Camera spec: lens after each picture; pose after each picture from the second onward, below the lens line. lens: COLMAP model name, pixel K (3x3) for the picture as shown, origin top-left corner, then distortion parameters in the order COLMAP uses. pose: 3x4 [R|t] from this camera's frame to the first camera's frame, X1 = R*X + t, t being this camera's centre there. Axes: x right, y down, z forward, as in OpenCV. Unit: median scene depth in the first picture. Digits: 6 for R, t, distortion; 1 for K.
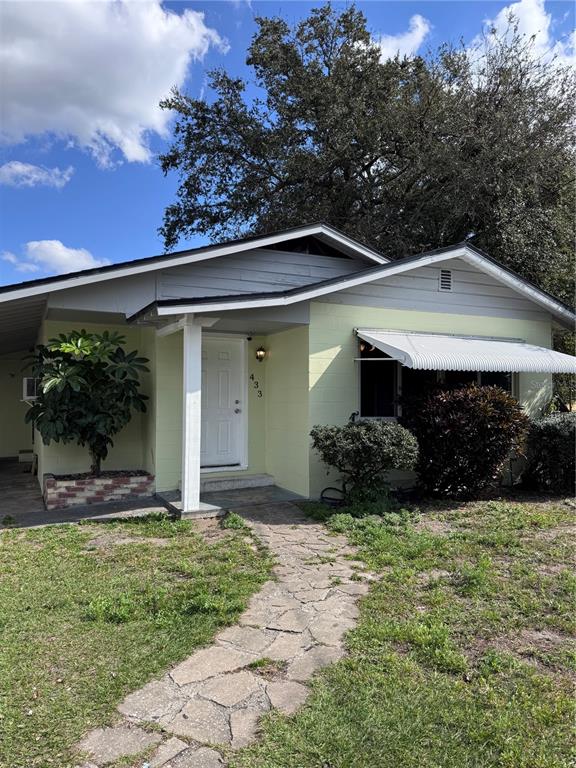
lens RADIAL K [[549.6, 0, 290.3], [0, 549.6, 385.2], [0, 0, 1]] dist [0.074866, -0.045699]
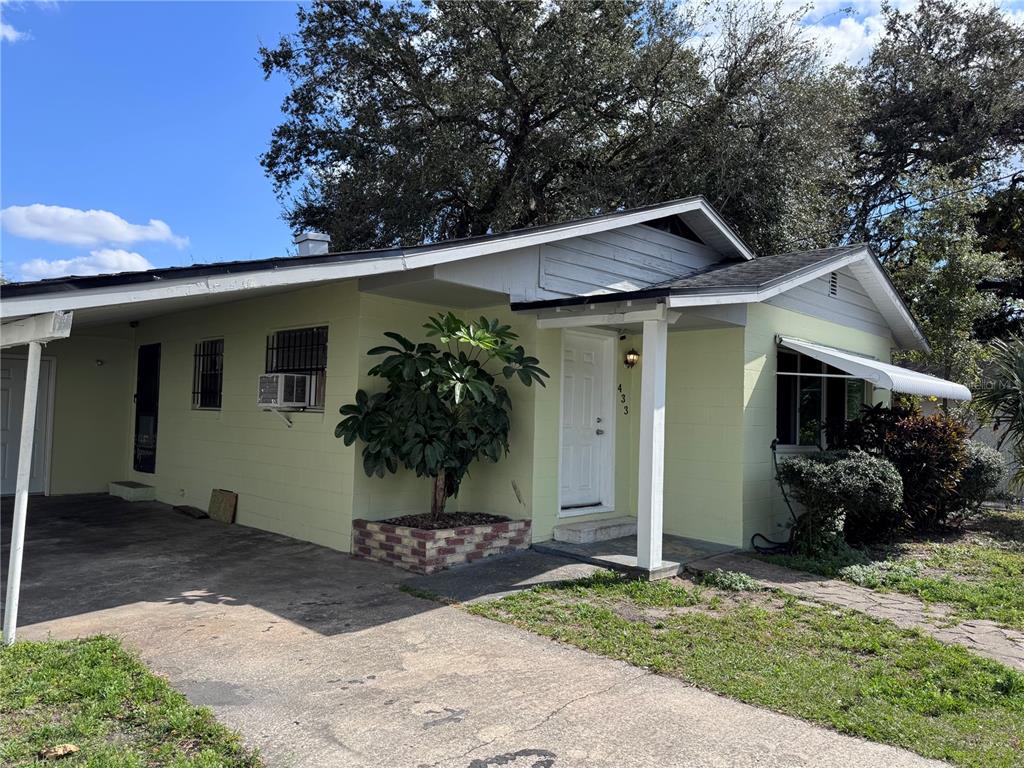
lens RADIAL K [[732.7, 0, 506.3], [0, 732.7, 375.7], [0, 0, 1]] dist [0.074866, -0.045699]
pose [[0.942393, 0.047264, 0.331151, -0.605702], [-0.041646, 0.998843, -0.024045, -0.000826], [-0.331905, 0.008868, 0.943271, 0.103654]]
